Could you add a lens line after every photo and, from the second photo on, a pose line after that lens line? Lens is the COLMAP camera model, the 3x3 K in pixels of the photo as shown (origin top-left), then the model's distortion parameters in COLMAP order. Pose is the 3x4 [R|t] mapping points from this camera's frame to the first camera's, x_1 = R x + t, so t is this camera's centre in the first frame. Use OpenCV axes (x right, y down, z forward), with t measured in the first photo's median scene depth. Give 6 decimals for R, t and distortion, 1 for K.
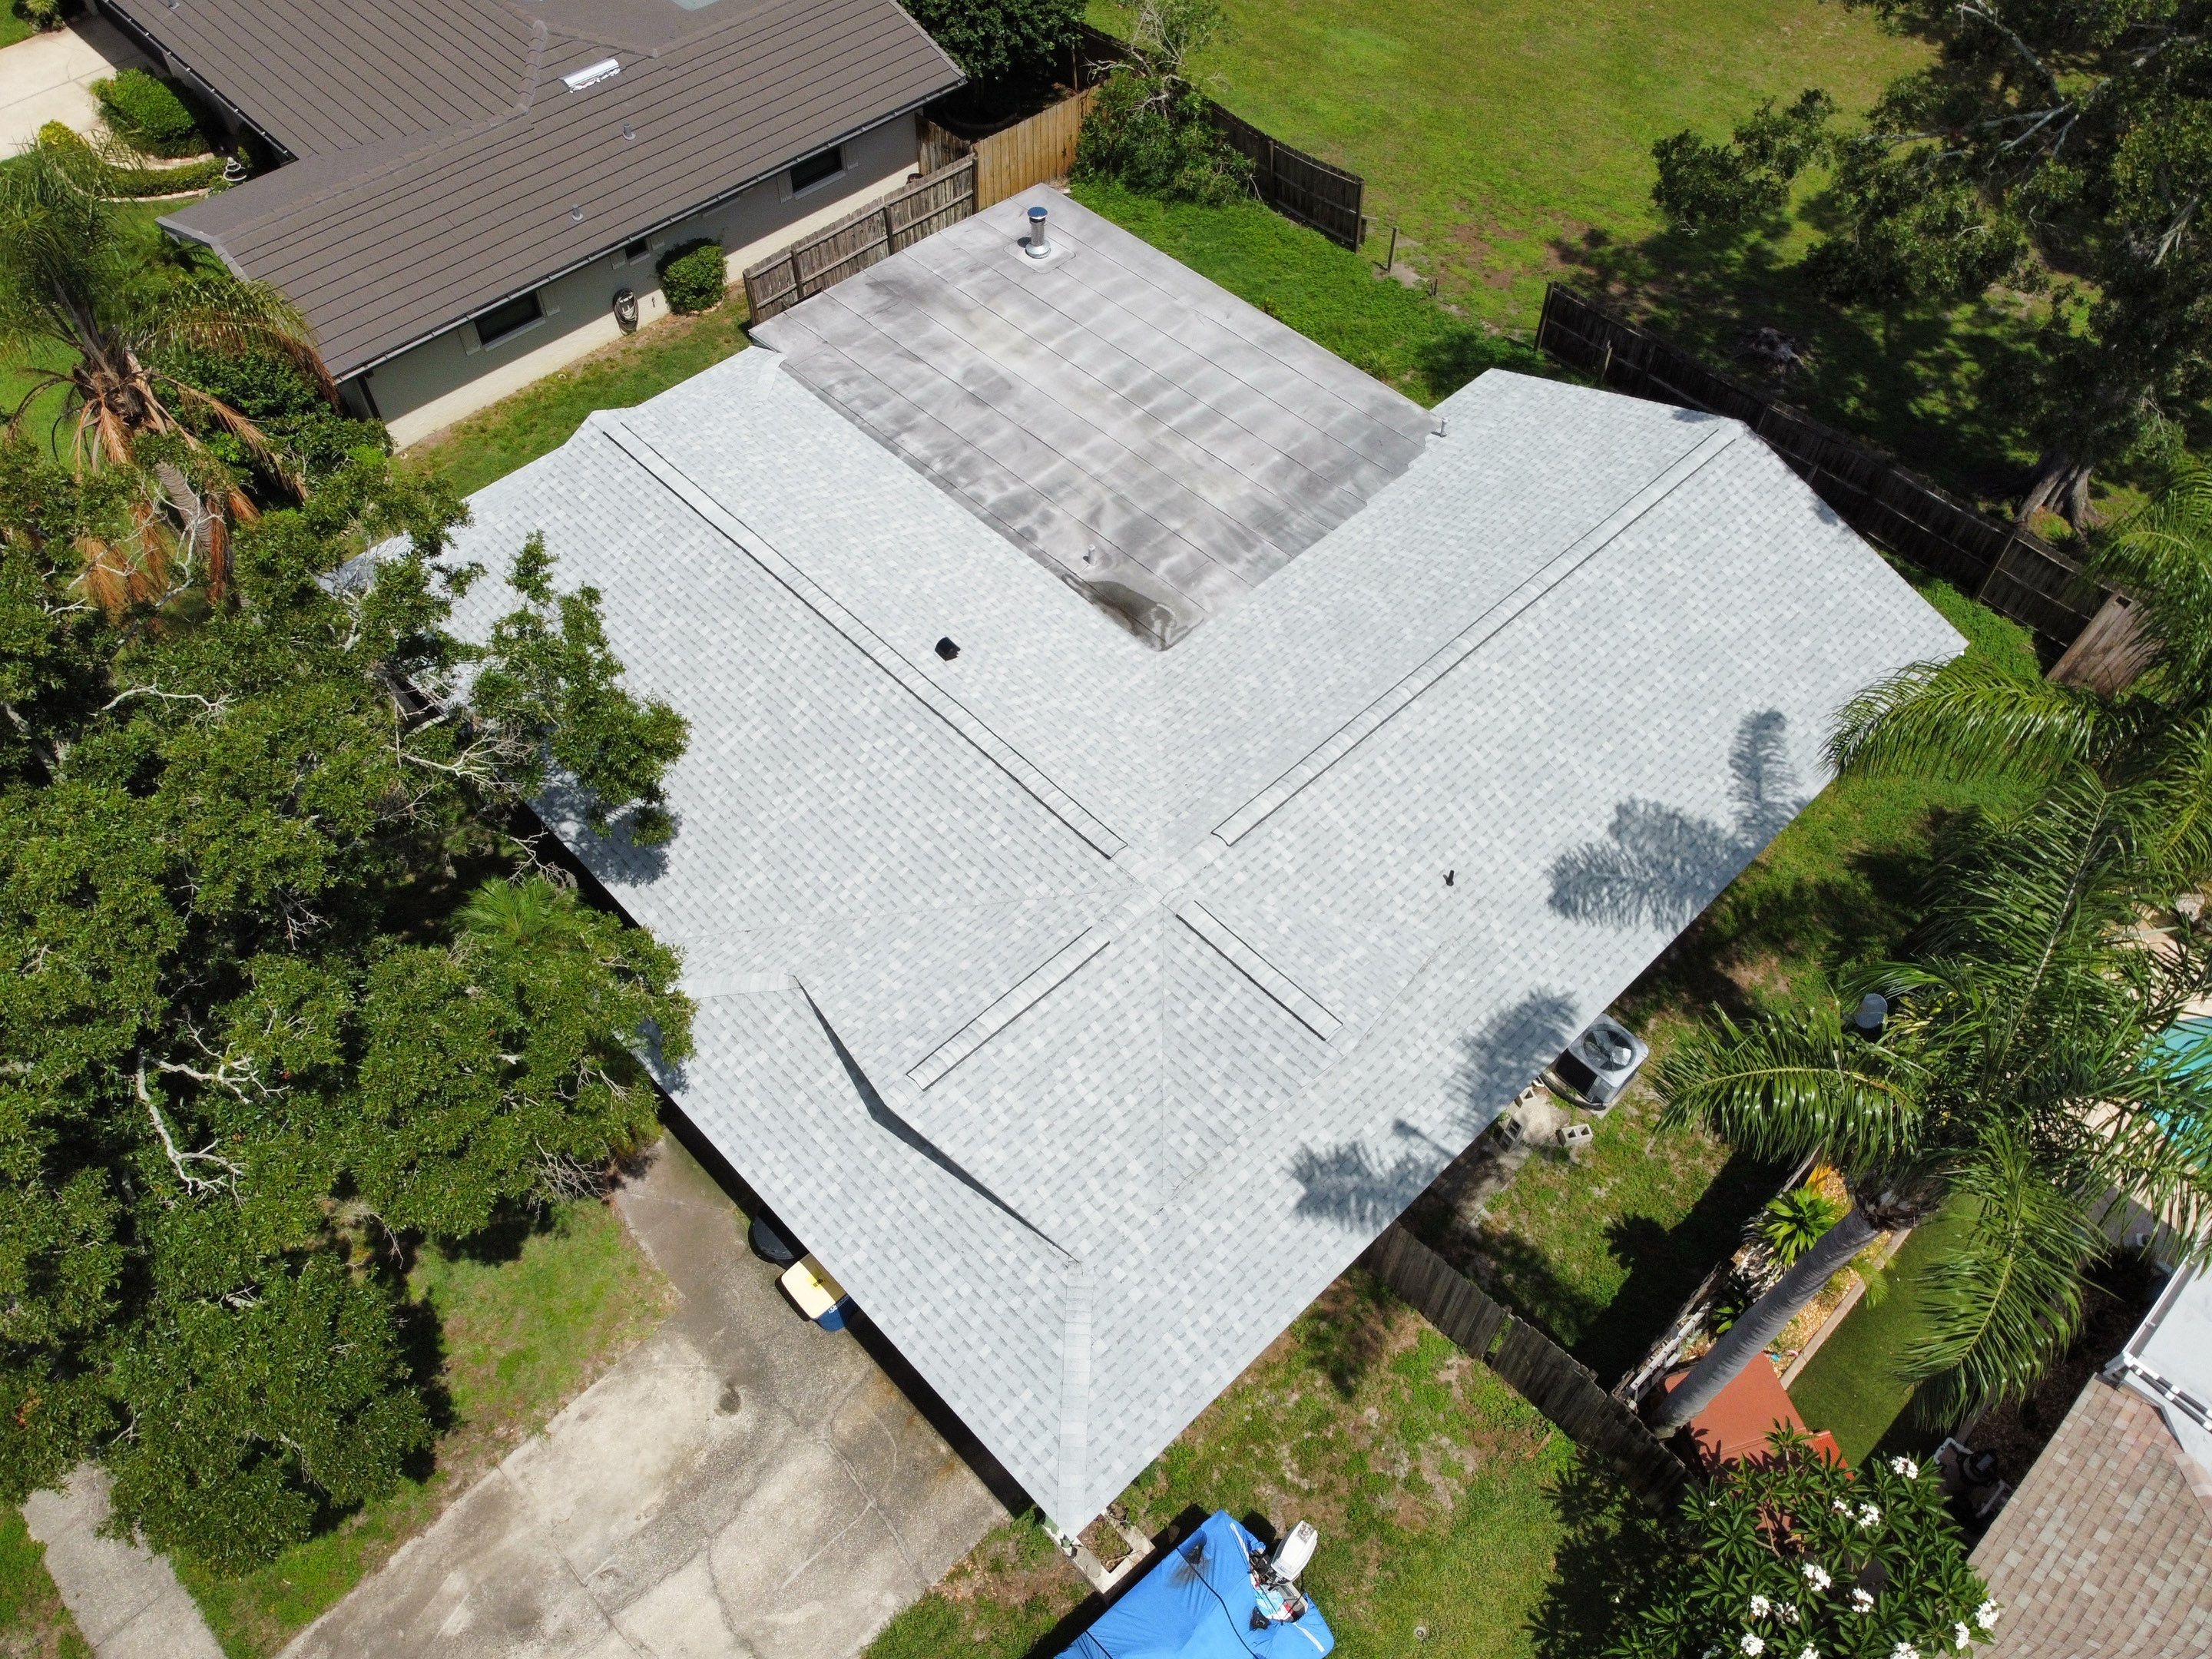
lens RADIAL K [[1658.2, 0, 1075.1], [0, 1658.2, 813.0], [0, 0, 1]] dist [0.005073, -0.005584]
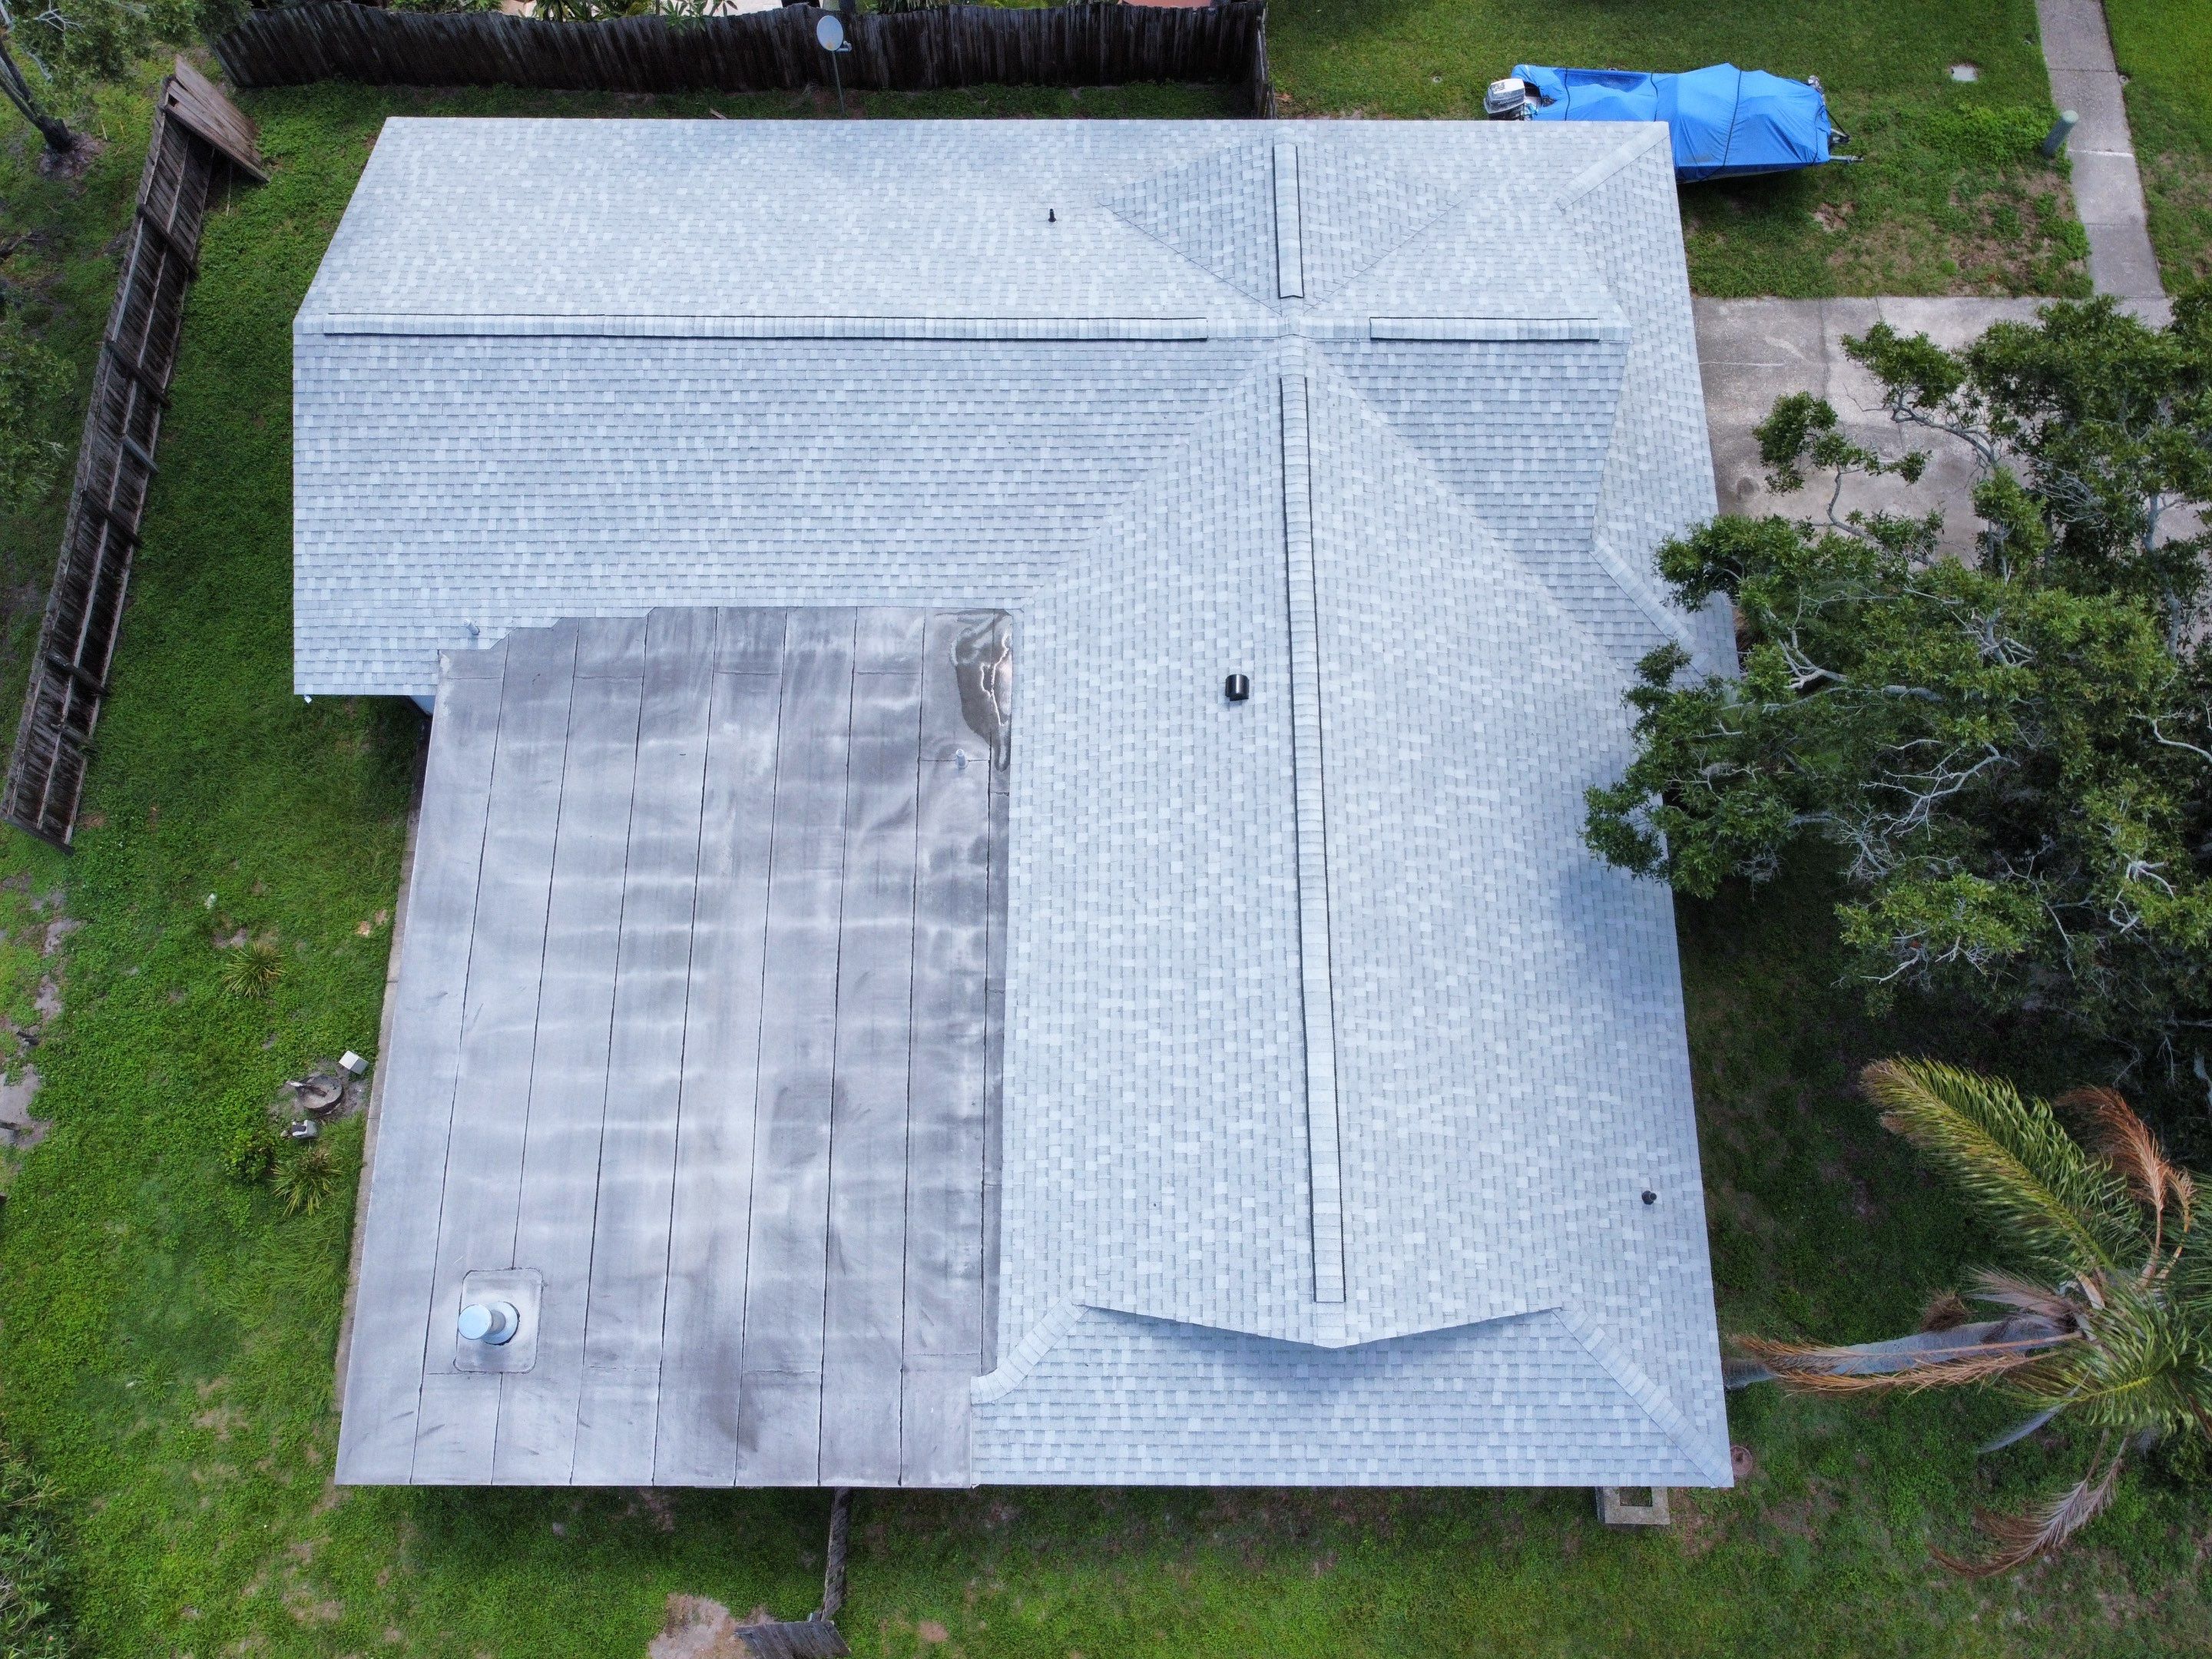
lens RADIAL K [[1649.6, 0, 1070.6], [0, 1649.6, 821.9], [0, 0, 1]] dist [0.009994, -0.003809]
pose [[-0.720894, -0.657612, 0.218765, -0.216065], [0.553733, -0.356714, 0.752419, -0.713848], [-0.416763, 0.663552, 0.621295, 0.479617]]
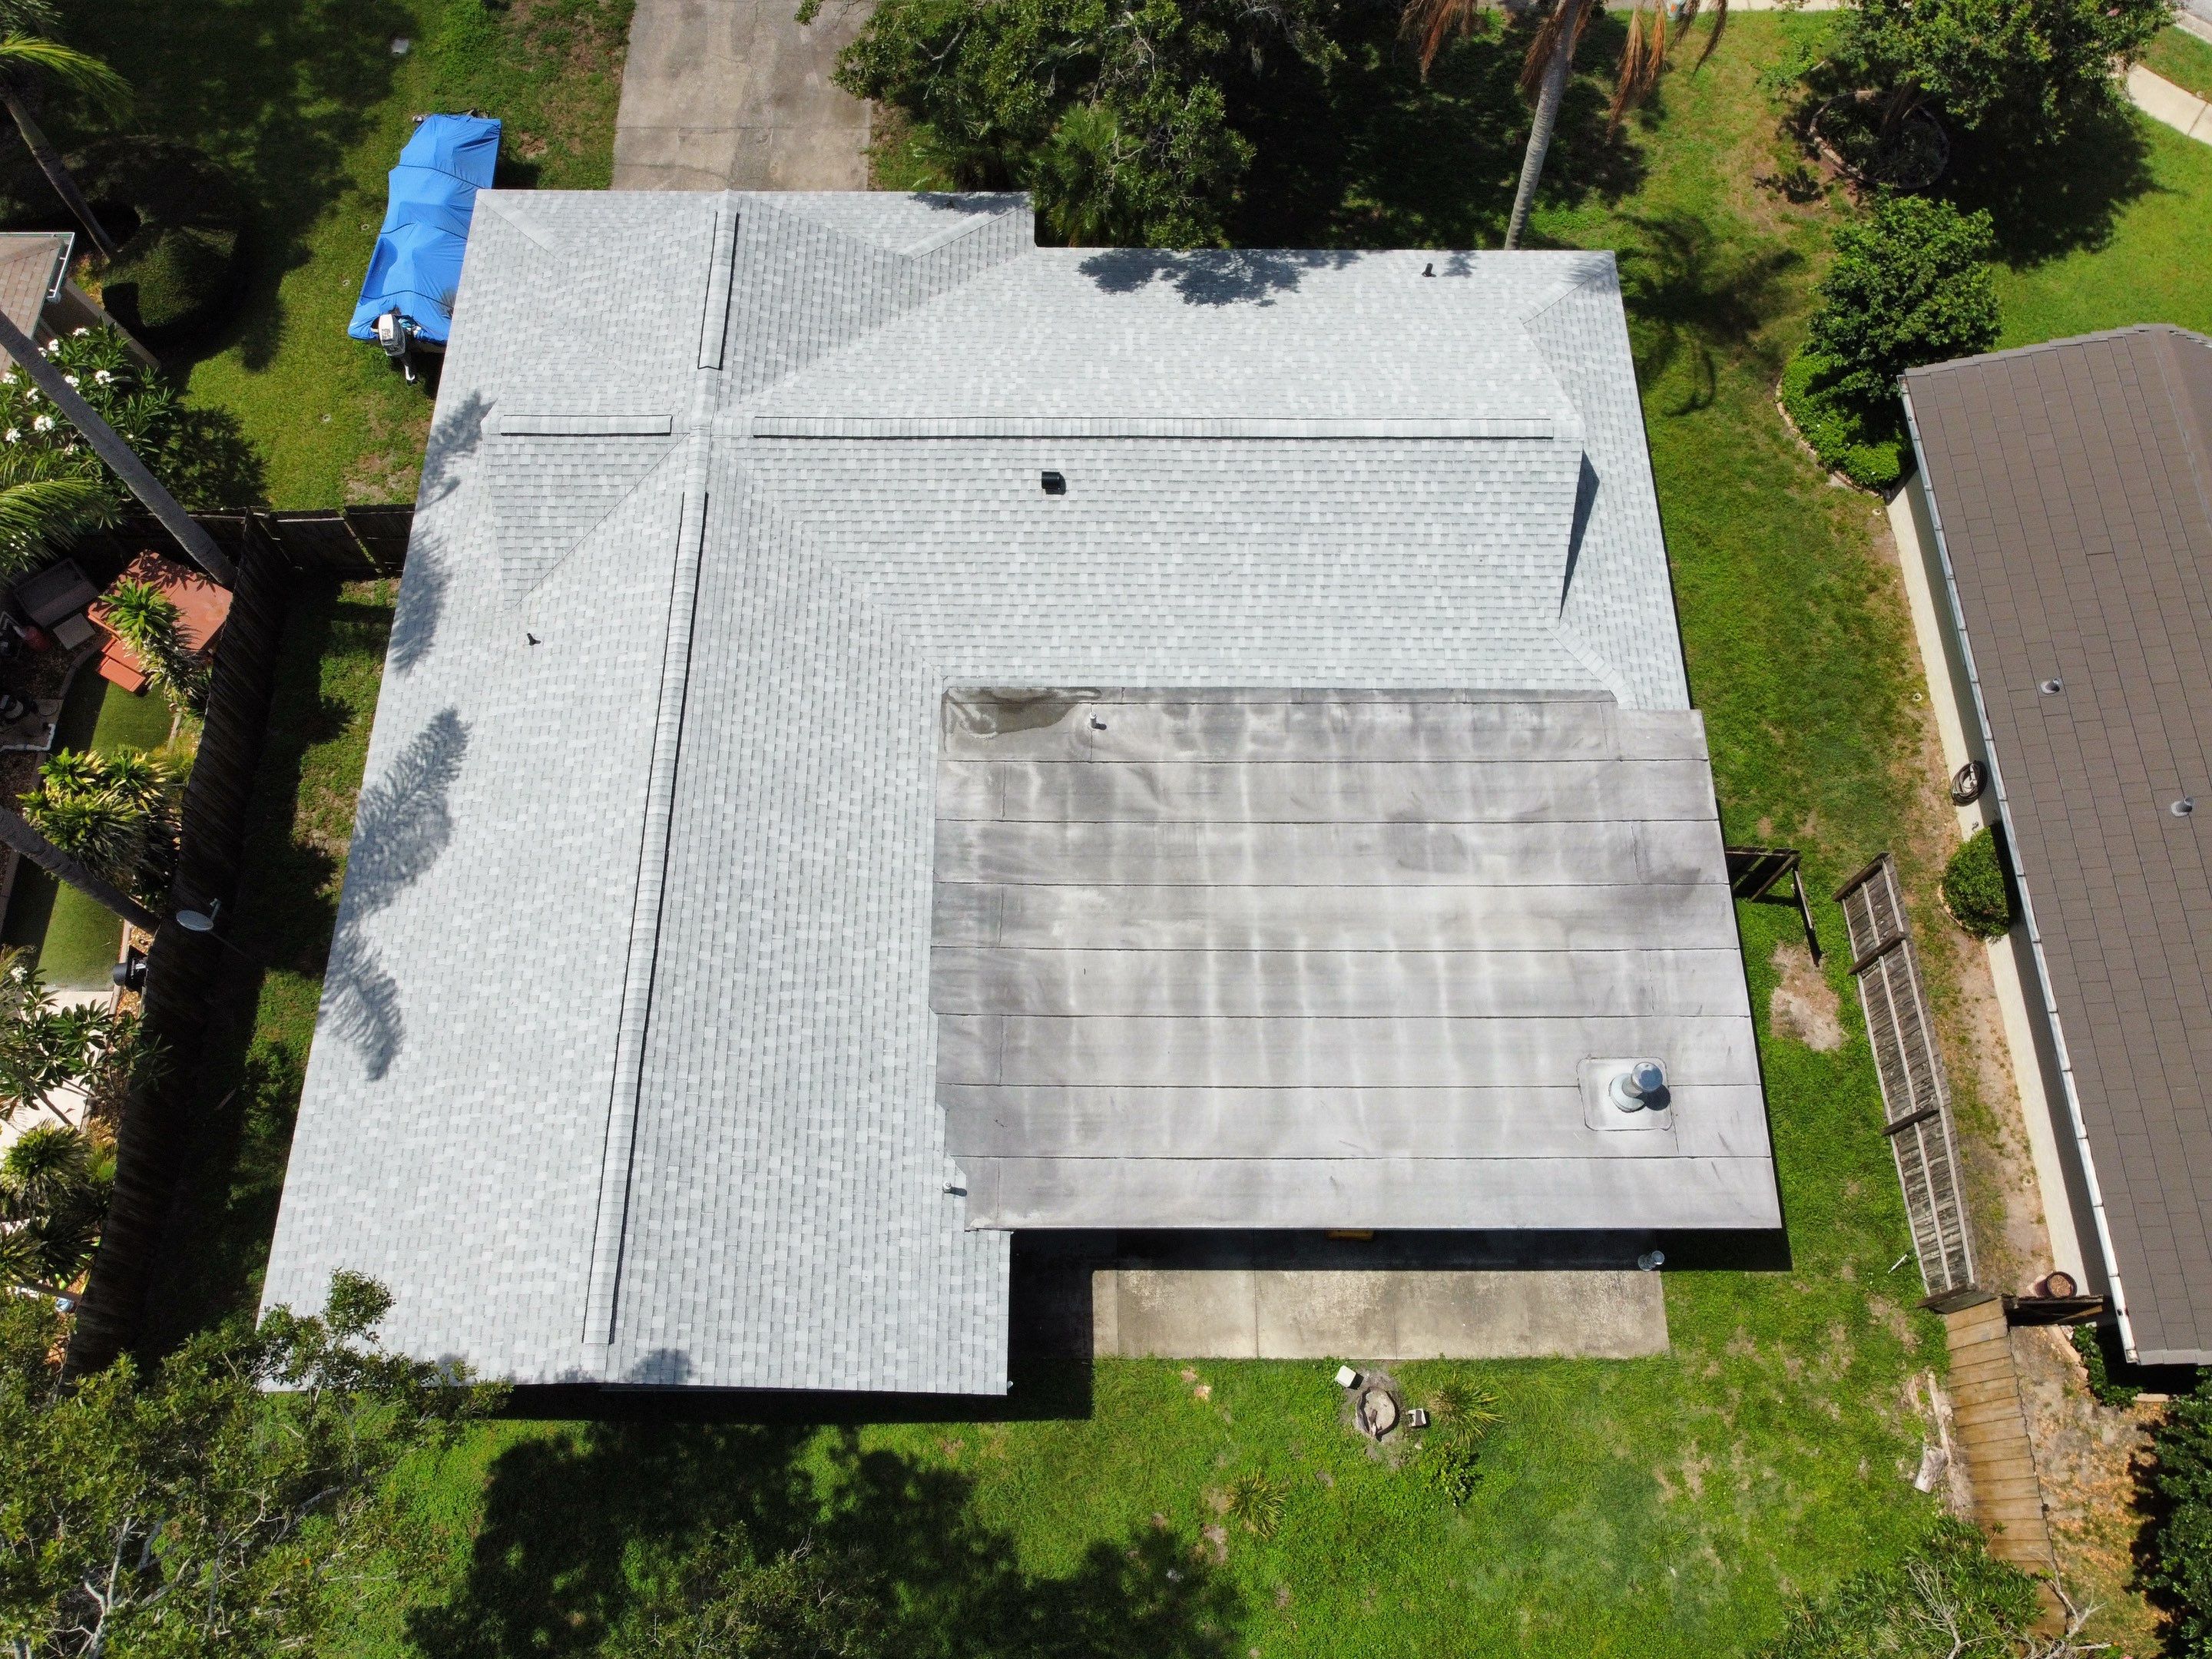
lens RADIAL K [[1666.4, 0, 1078.2], [0, 1666.4, 811.4], [0, 0, 1]] dist [0.000057, -0.001259]
pose [[-0.690218, 0.662275, -0.291533, 0.297349], [-0.573910, -0.255654, 0.777990, -0.827028], [0.440712, 0.704296, 0.556543, 0.511824]]
